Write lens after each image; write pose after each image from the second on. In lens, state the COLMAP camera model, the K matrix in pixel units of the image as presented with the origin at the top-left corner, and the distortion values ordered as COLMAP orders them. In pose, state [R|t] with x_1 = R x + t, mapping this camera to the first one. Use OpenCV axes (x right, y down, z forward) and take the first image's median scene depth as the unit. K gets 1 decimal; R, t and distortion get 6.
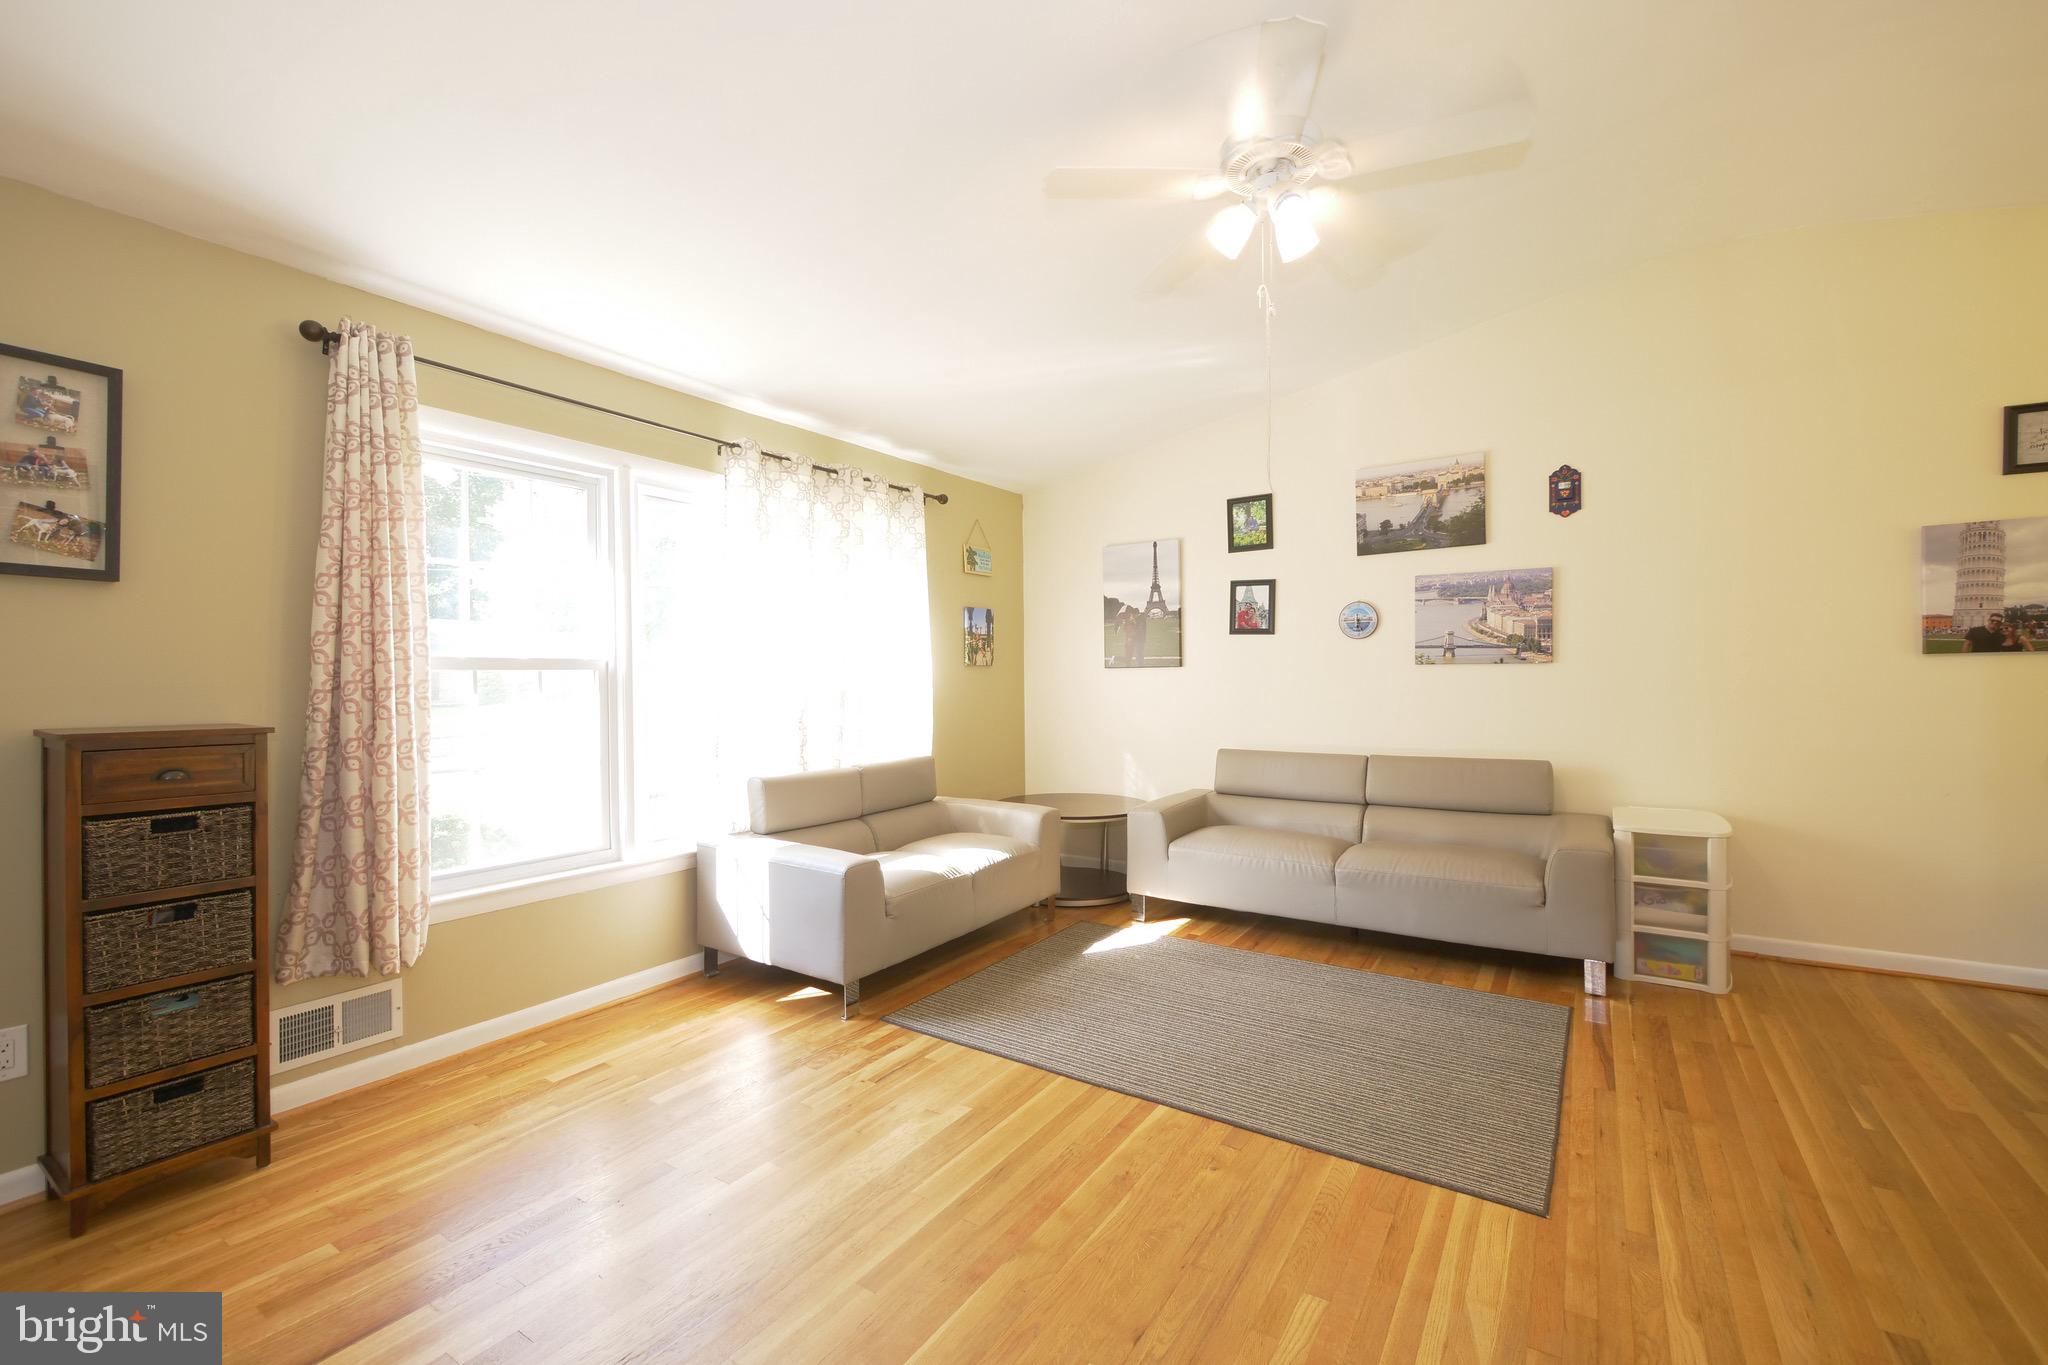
lens RADIAL K [[862.8, 0, 1019.9], [0, 862.8, 679.8], [0, 0, 1]] dist [-0.002701, -0.000765]
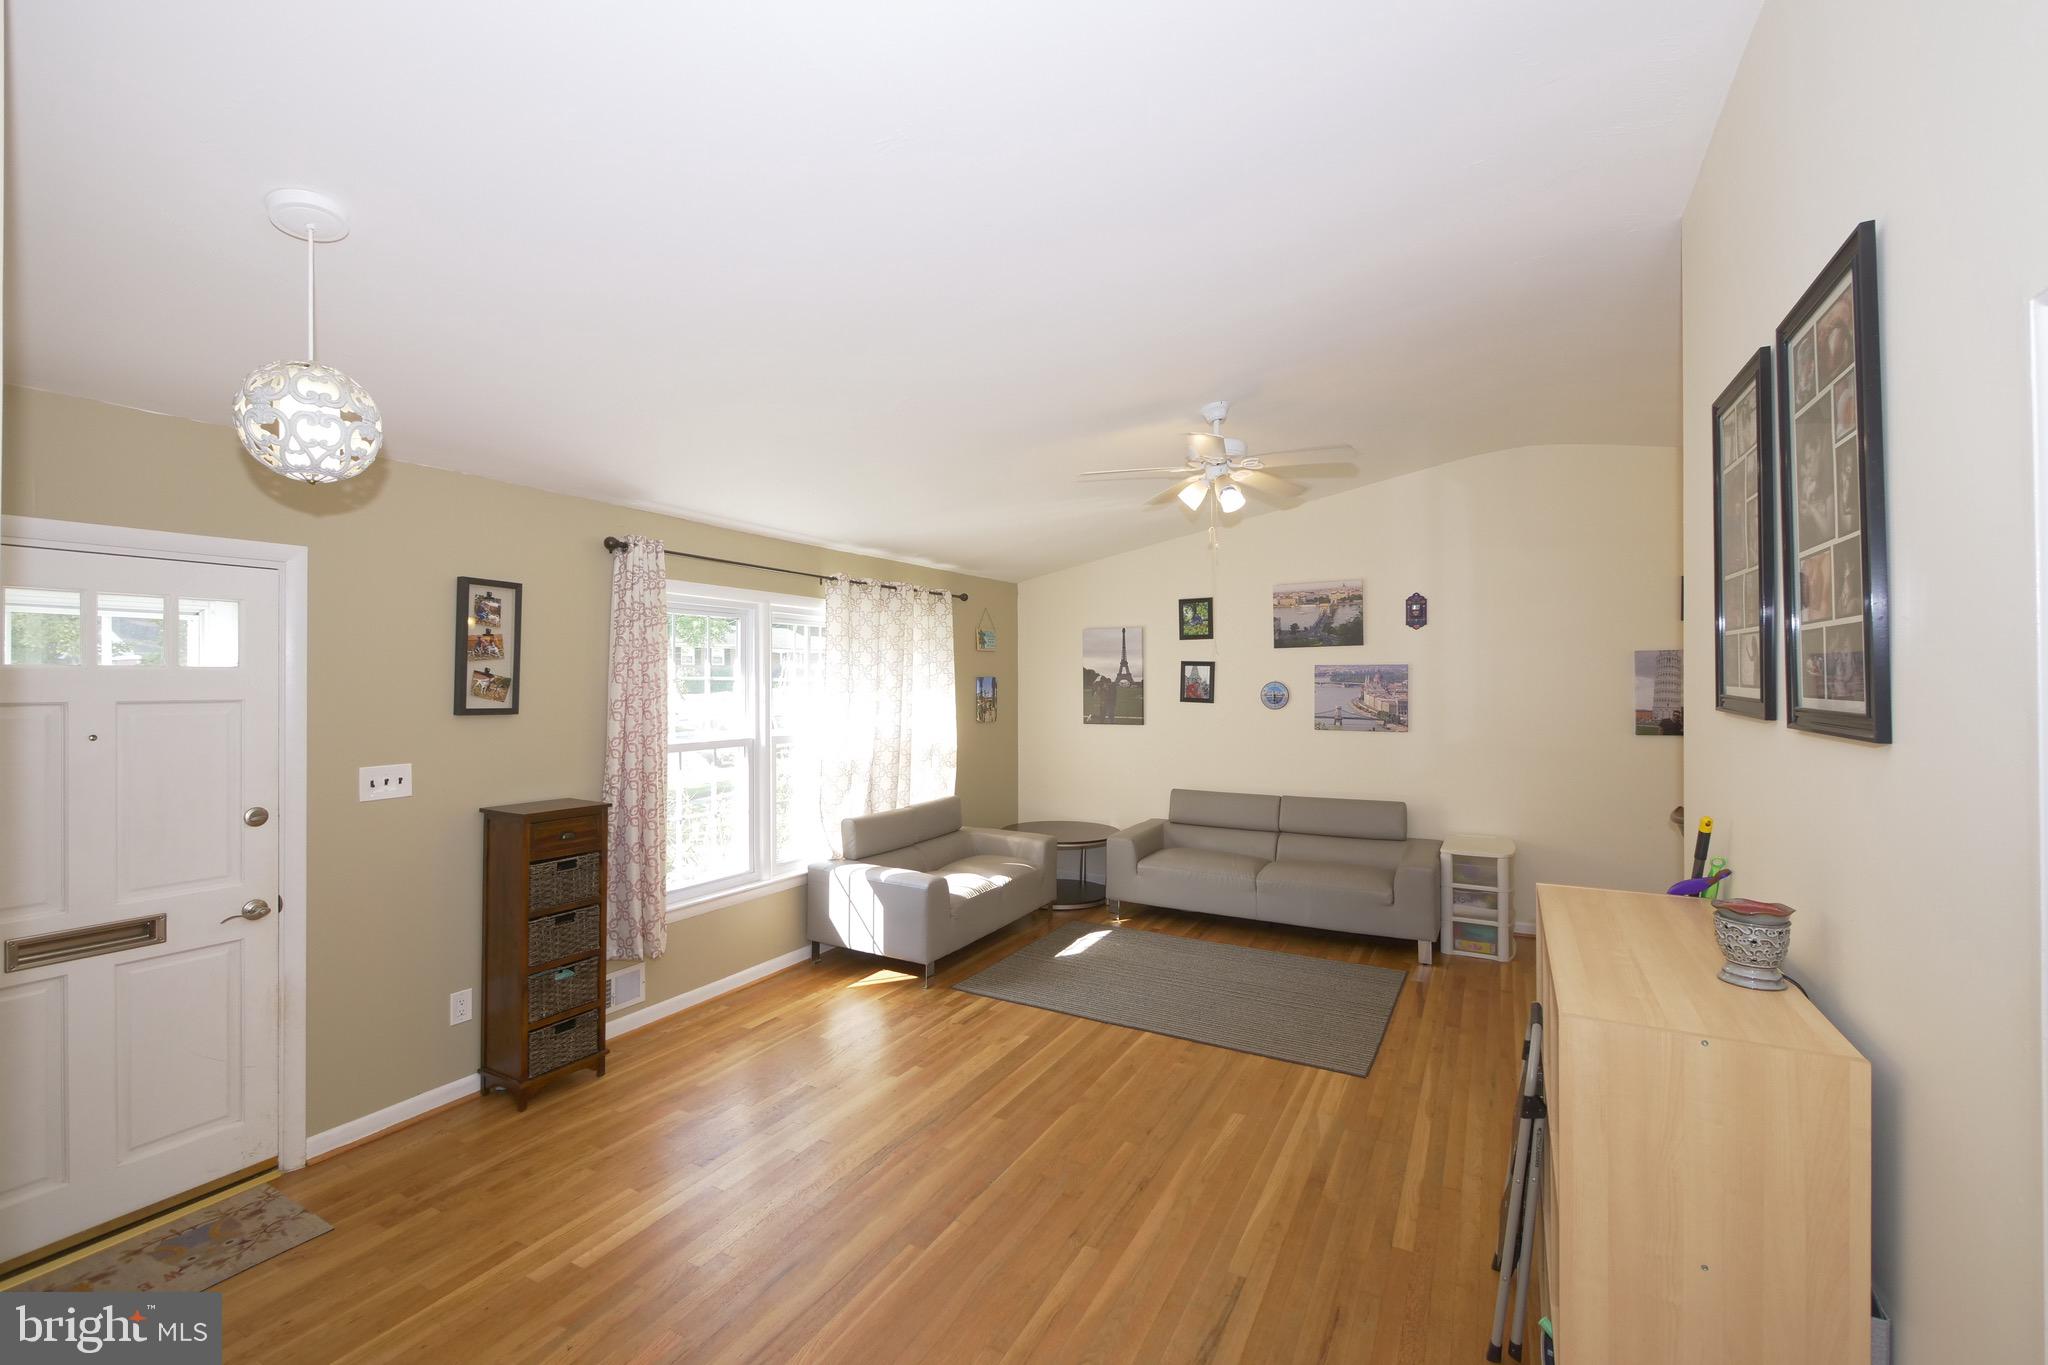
lens RADIAL K [[884.2, 0, 1015.3], [0, 884.2, 674.3], [0, 0, 1]] dist [-0.005617, -0.000063]
pose [[0.997198, 0.007254, 0.074459, -0.152941], [-0.006794, 0.999956, -0.006436, -0.117675], [-0.074503, 0.005912, 0.997203, -0.461158]]
